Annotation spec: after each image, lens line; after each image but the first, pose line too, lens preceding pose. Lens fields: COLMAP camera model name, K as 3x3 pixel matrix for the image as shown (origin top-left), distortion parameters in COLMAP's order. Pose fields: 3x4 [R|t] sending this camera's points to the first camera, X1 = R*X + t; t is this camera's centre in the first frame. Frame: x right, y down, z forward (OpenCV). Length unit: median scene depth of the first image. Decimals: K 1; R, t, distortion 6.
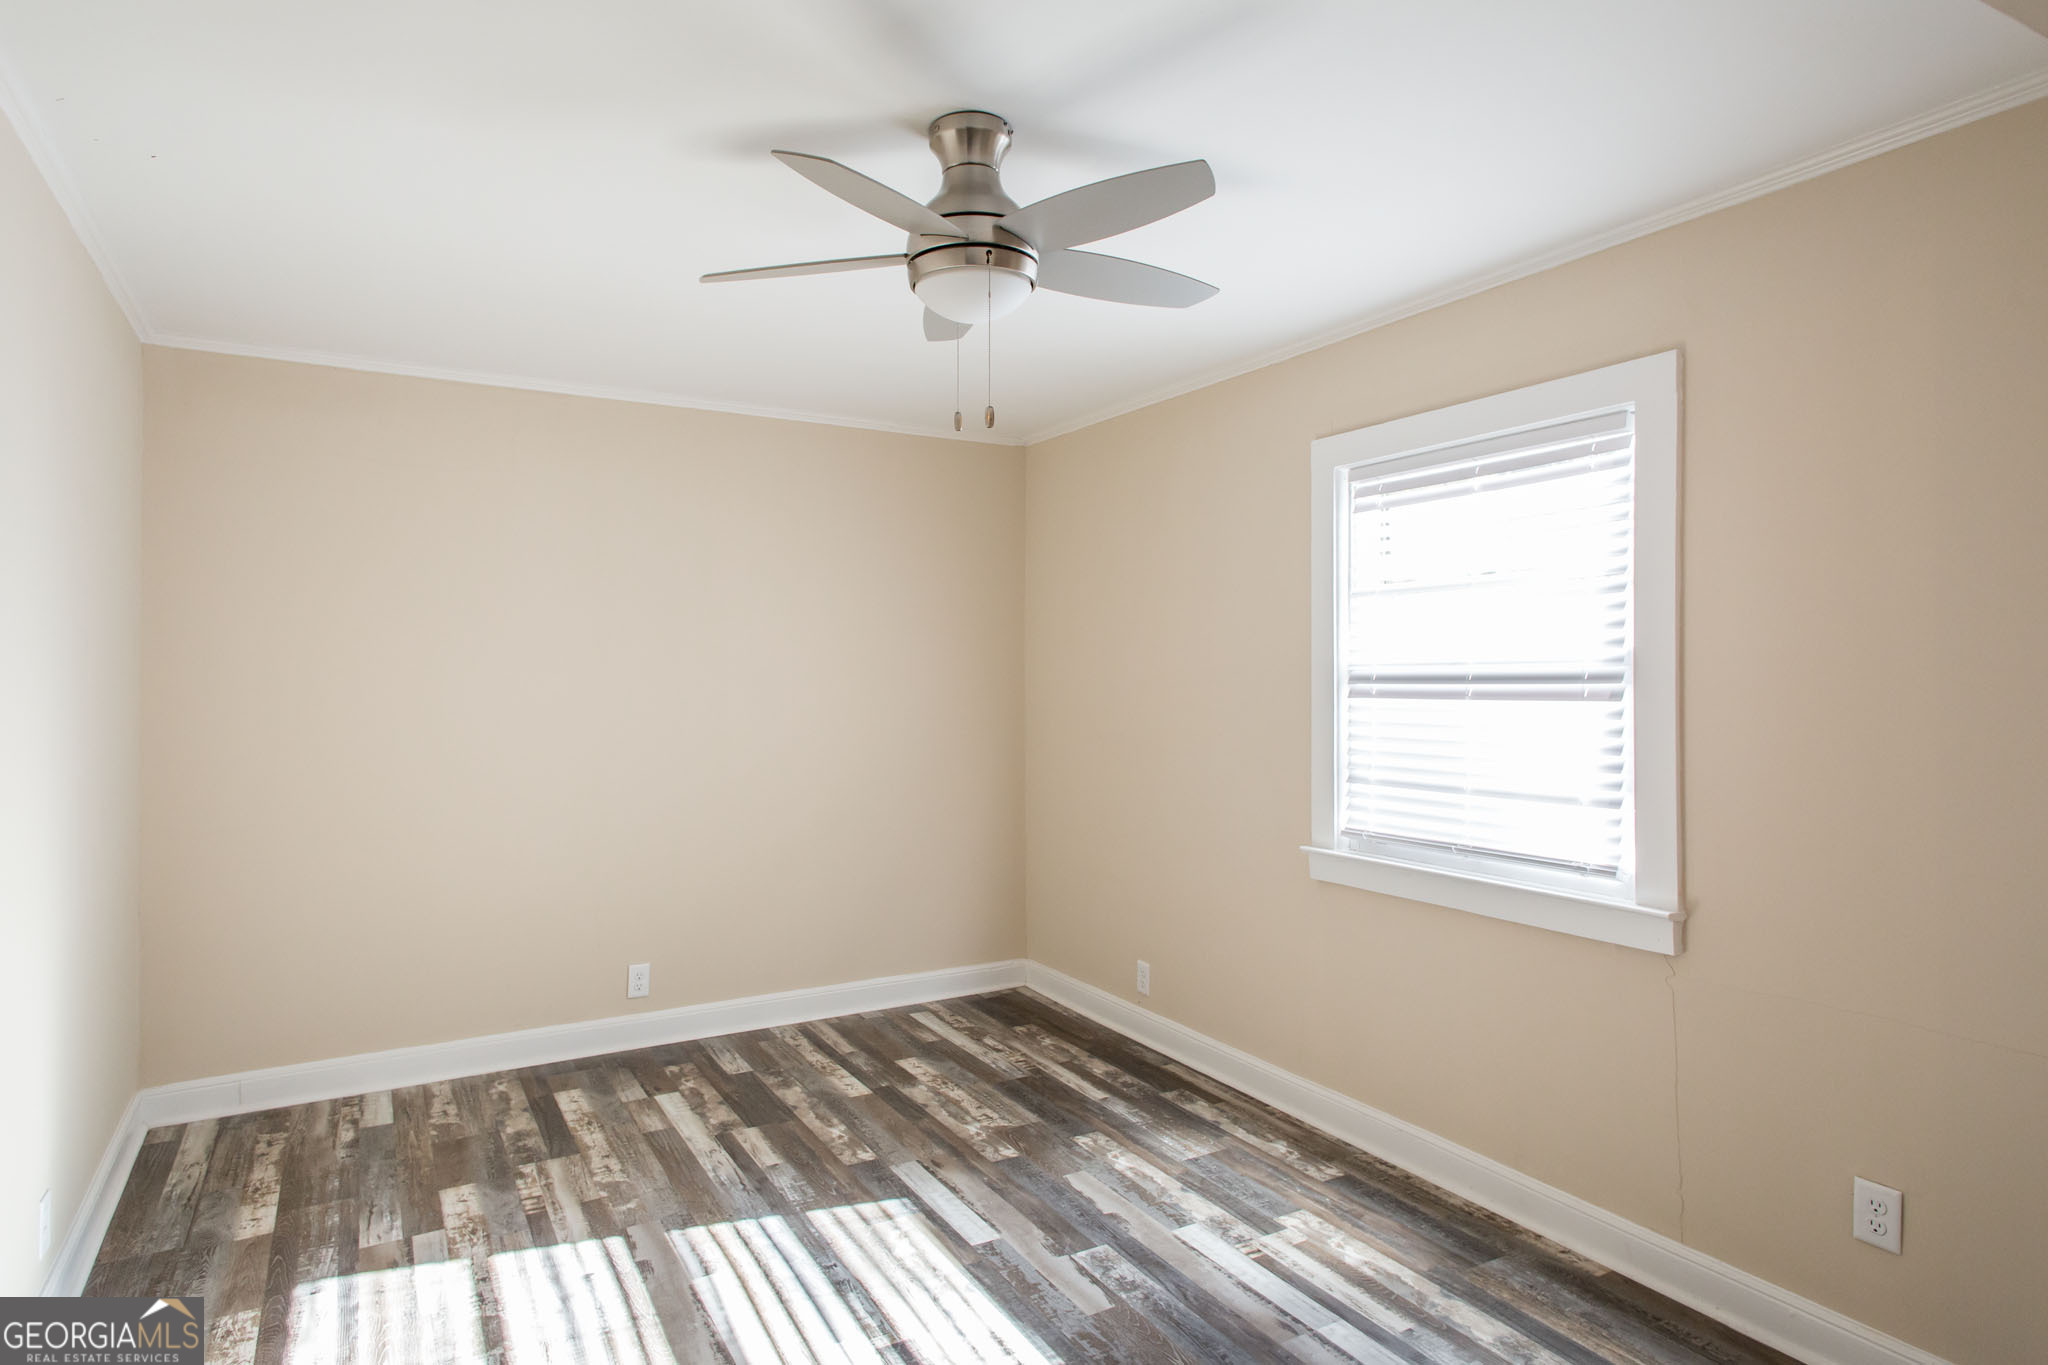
lens RADIAL K [[1132.9, 0, 1029.0], [0, 1132.9, 665.6], [0, 0, 1]] dist [0.018906, 0.002196]
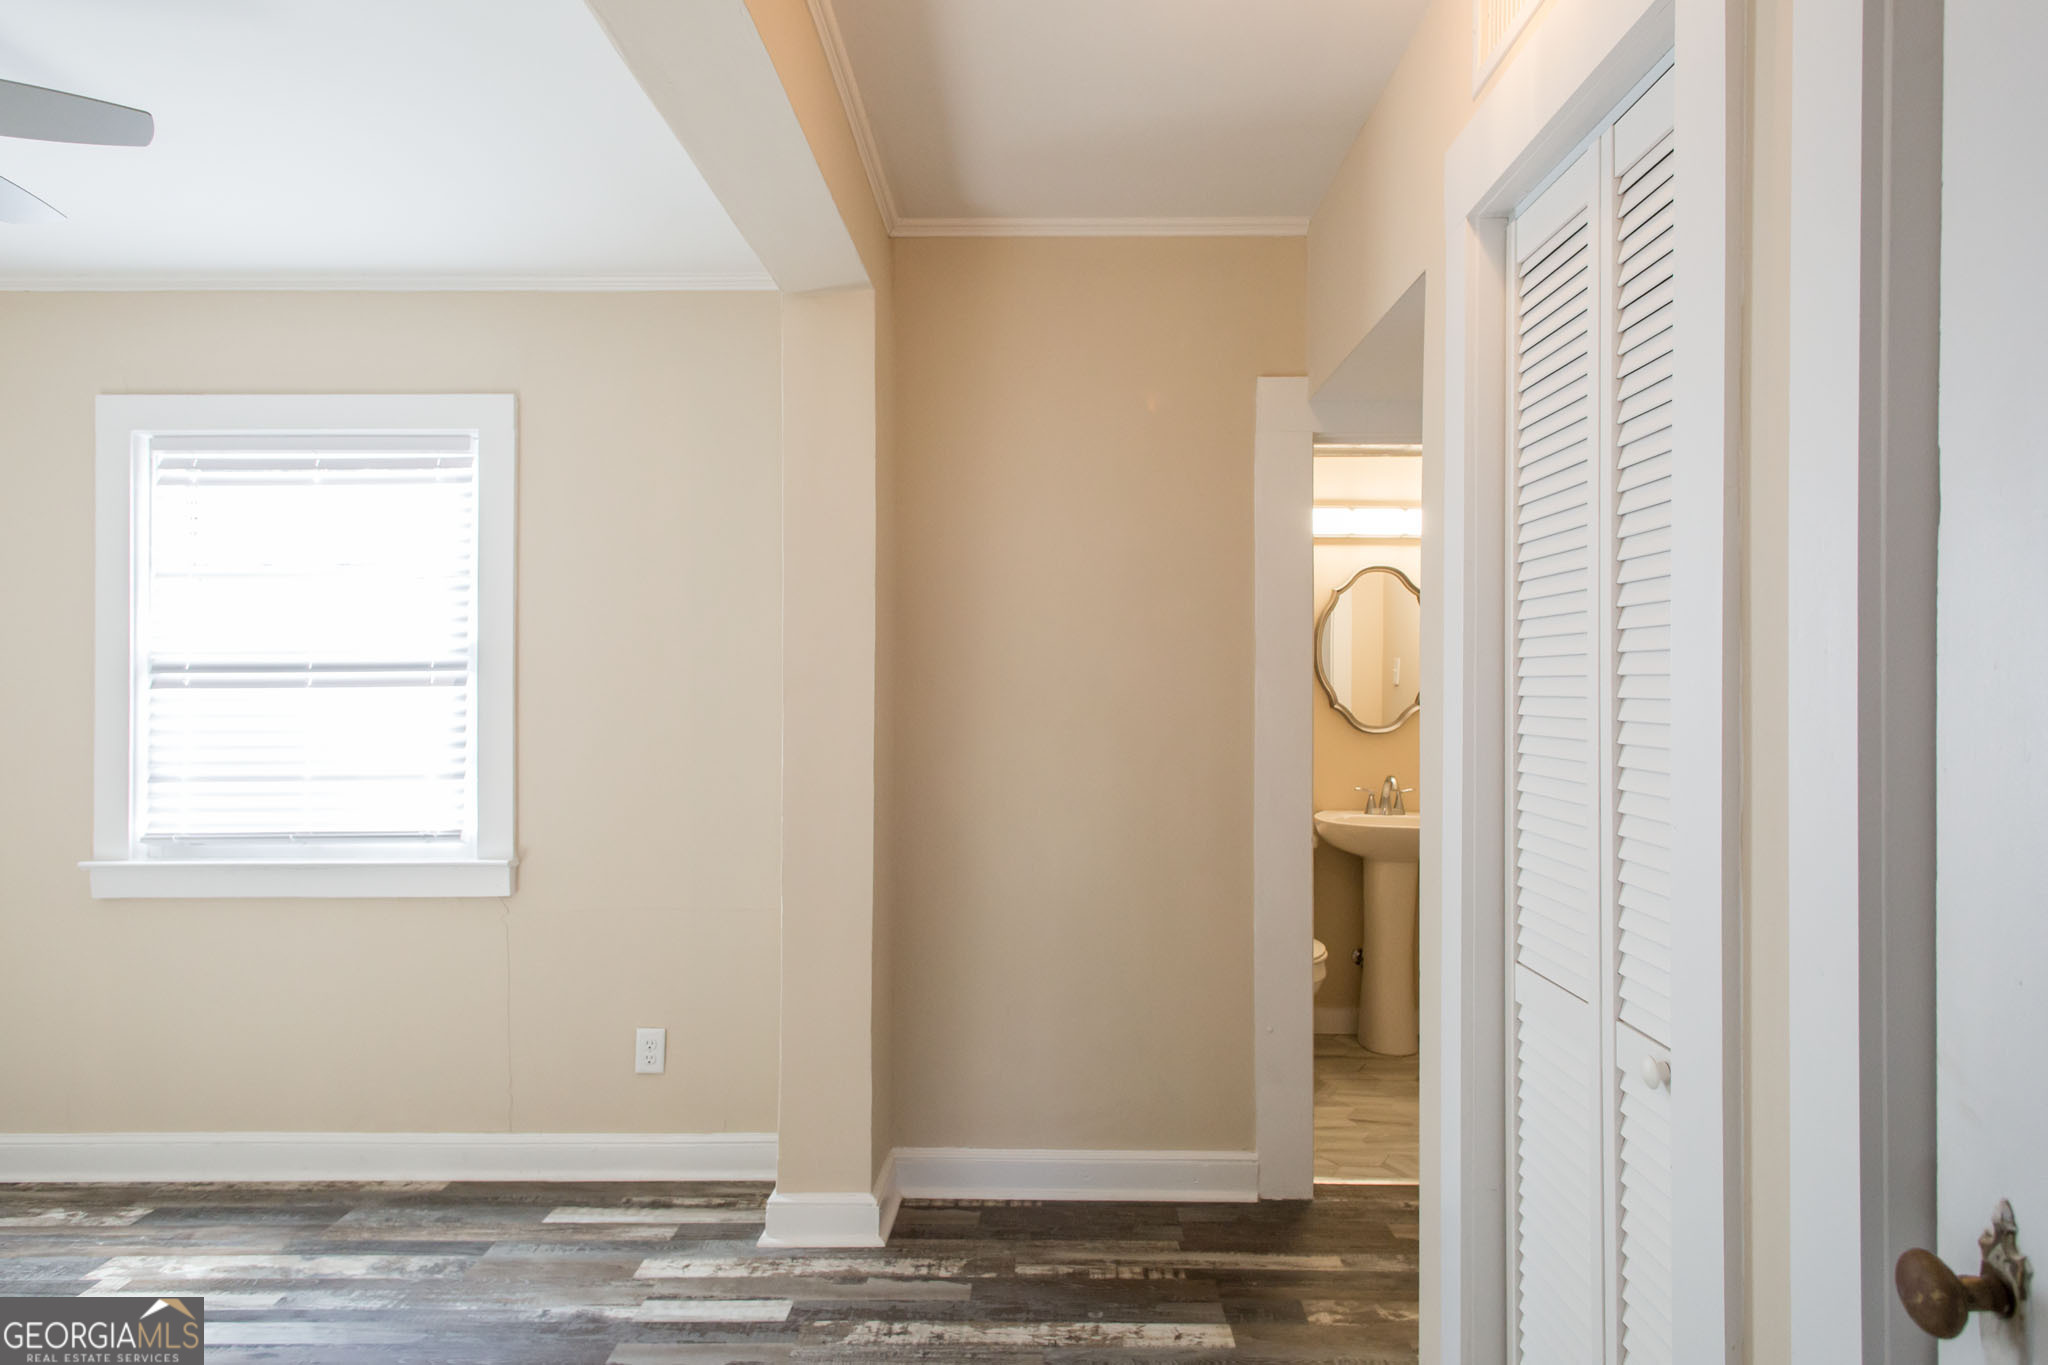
lens RADIAL K [[1166.3, 0, 1048.0], [0, 1166.3, 667.9], [0, 0, 1]] dist [0.001274, 0.004381]
pose [[0.500256, 0.009909, 0.865821, -0.207861], [-0.005951, 0.999950, -0.008006, 0.018307], [-0.865857, -0.001147, 0.500290, -0.102490]]
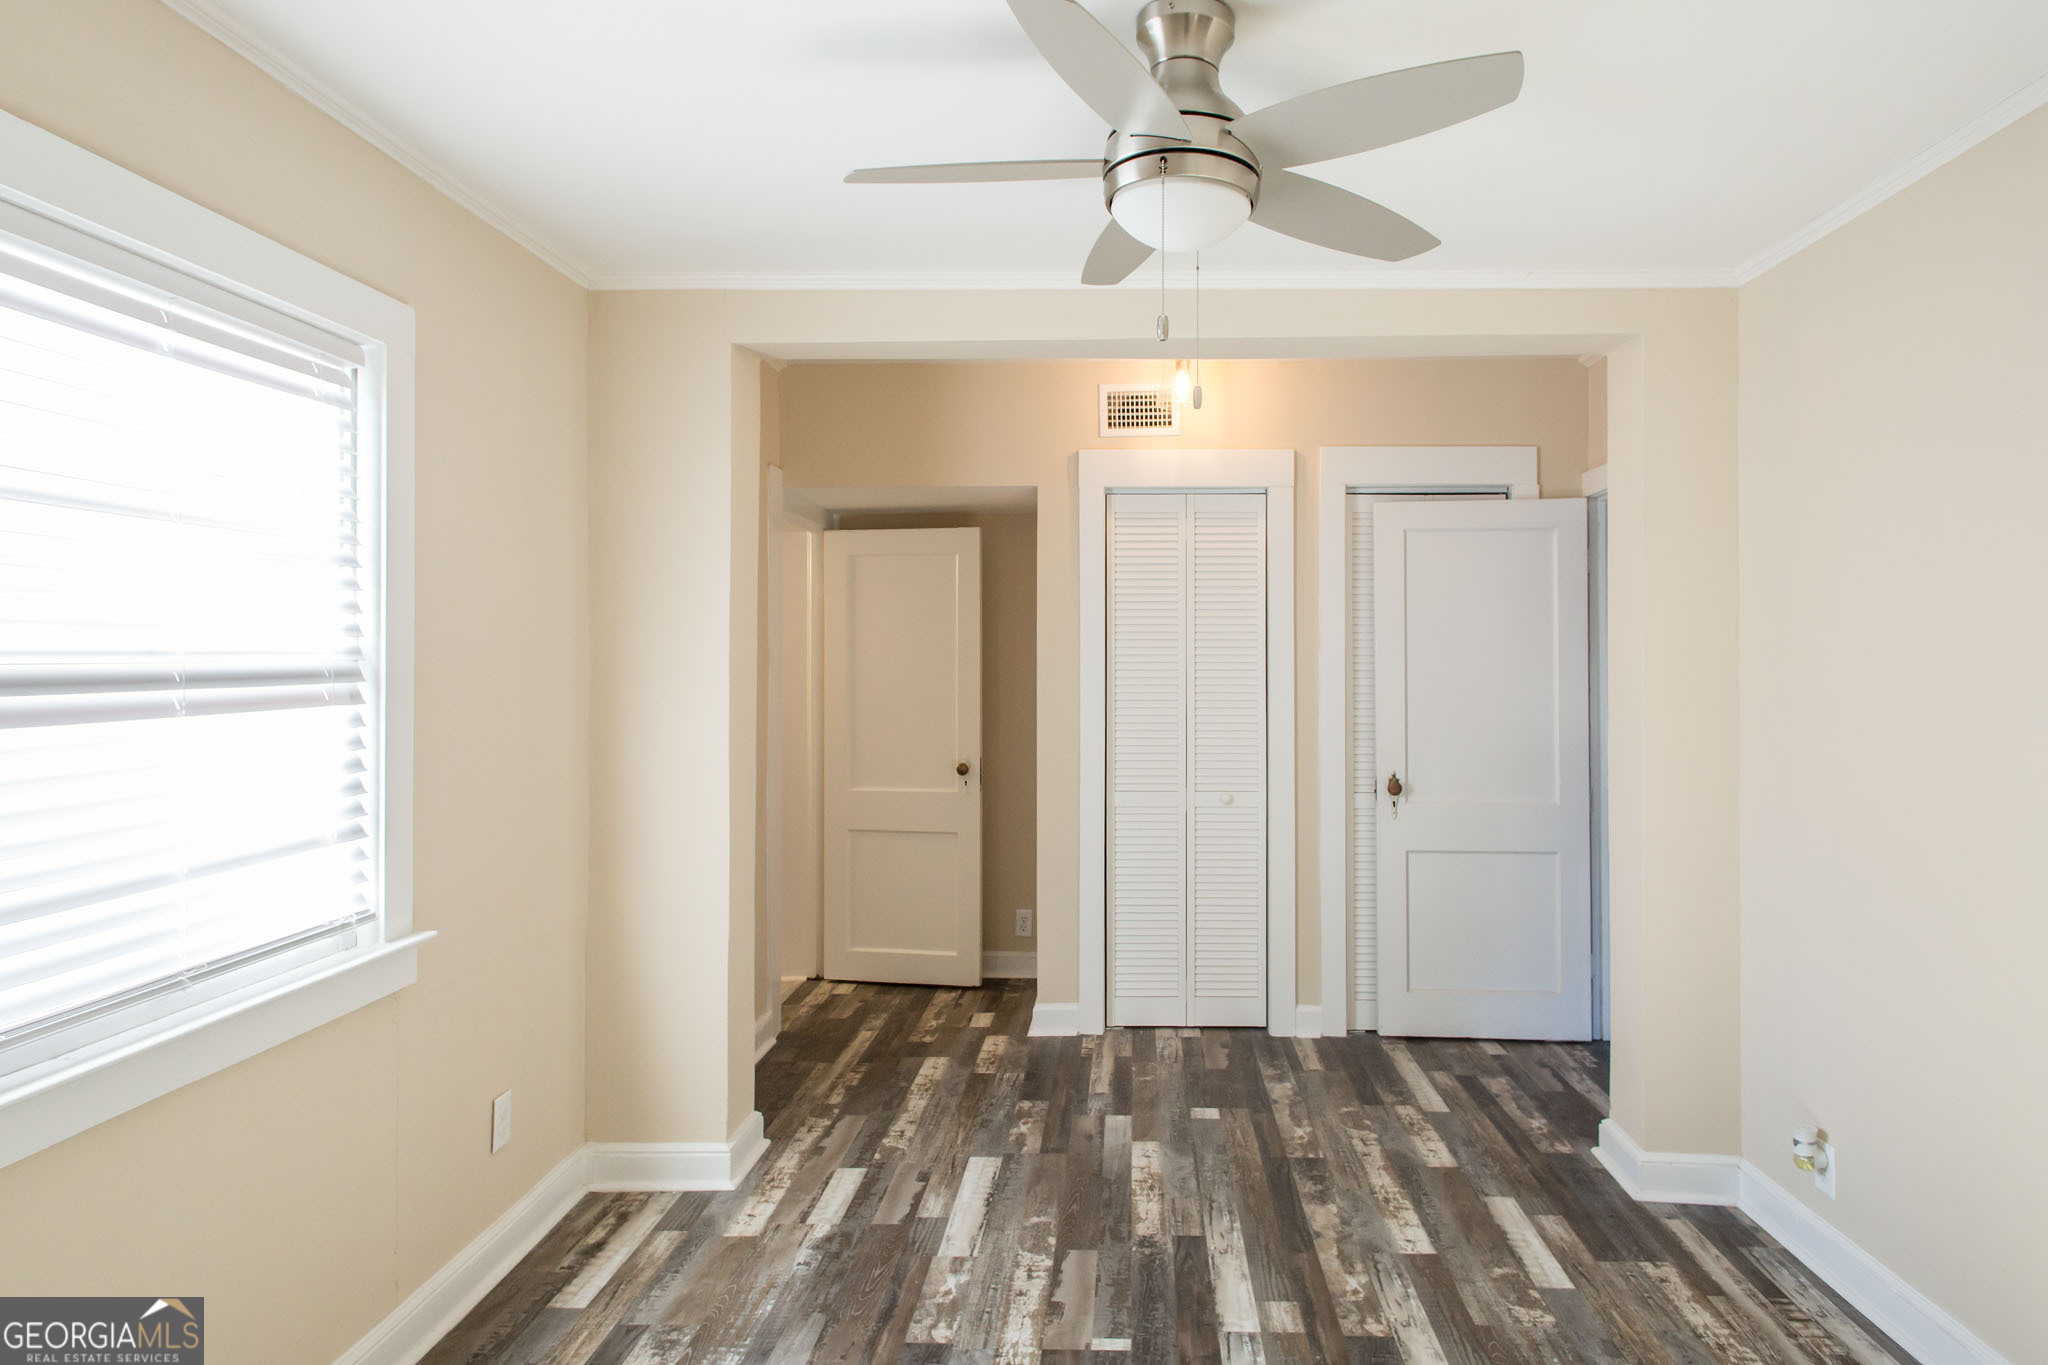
lens RADIAL K [[1166.3, 0, 995.0], [0, 1166.3, 655.3], [0, 0, 1]] dist [0.001274, 0.004381]
pose [[-0.808817, 0.002946, 0.588053, -0.327569], [-0.004446, 0.999928, -0.011124, 0.004271], [-0.588044, -0.011612, -0.808746, 1.393579]]
